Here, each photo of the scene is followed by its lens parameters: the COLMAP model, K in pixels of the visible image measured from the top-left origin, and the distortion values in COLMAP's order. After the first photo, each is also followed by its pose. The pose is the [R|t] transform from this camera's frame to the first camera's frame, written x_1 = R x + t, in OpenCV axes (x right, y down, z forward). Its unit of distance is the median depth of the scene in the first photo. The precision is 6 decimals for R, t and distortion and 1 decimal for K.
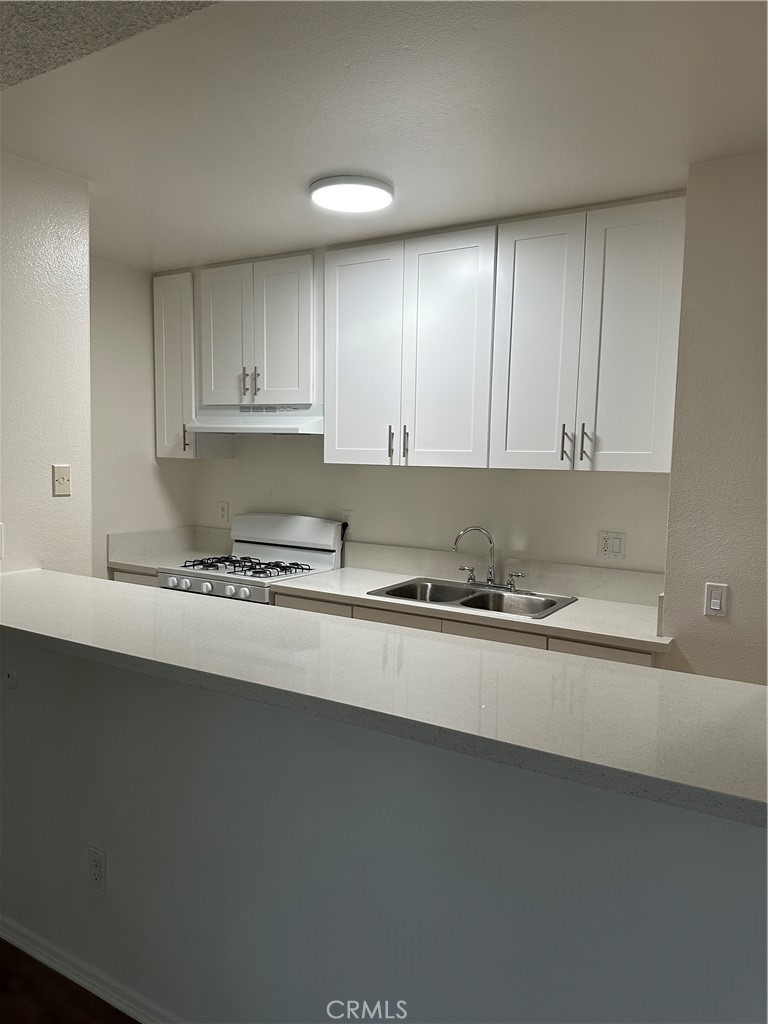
lens RADIAL K [[713.2, 0, 376.4], [0, 713.2, 514.1], [0, 0, 1]] dist [0.037300, -0.042433]
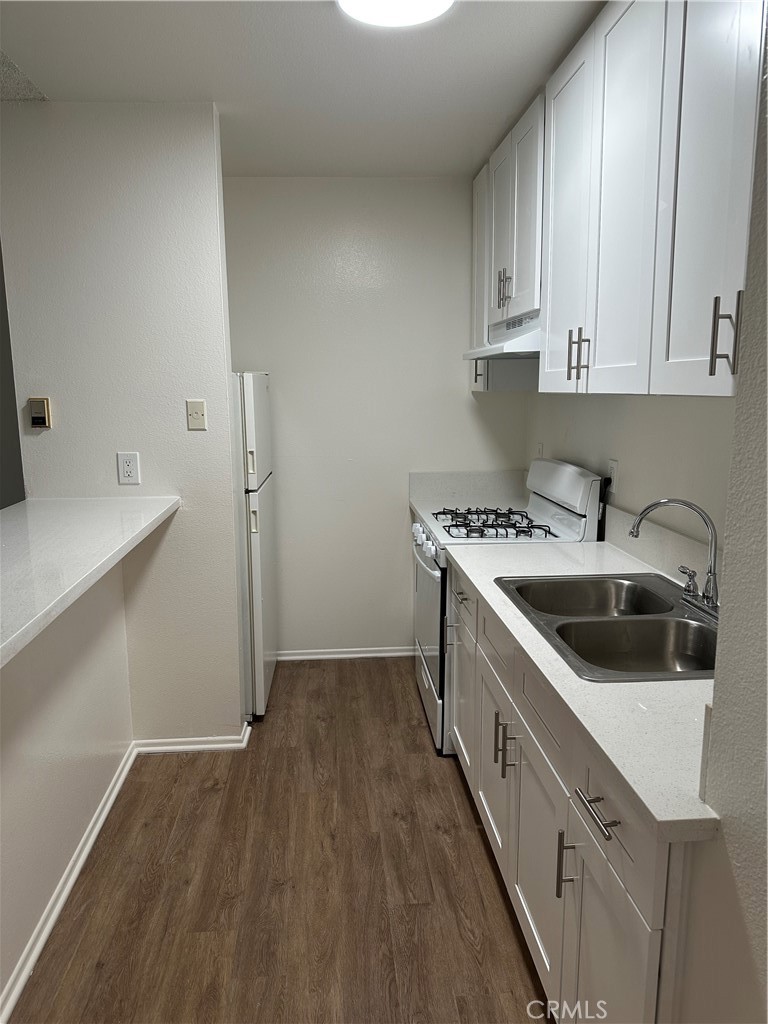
lens RADIAL K [[713.2, 0, 382.4], [0, 713.2, 519.2], [0, 0, 1]] dist [0.037300, -0.042433]
pose [[0.603670, 0.117369, -0.788547, 0.416606], [-0.042689, 0.992444, 0.115037, -0.020603], [0.796090, -0.035782, 0.604119, 0.430074]]
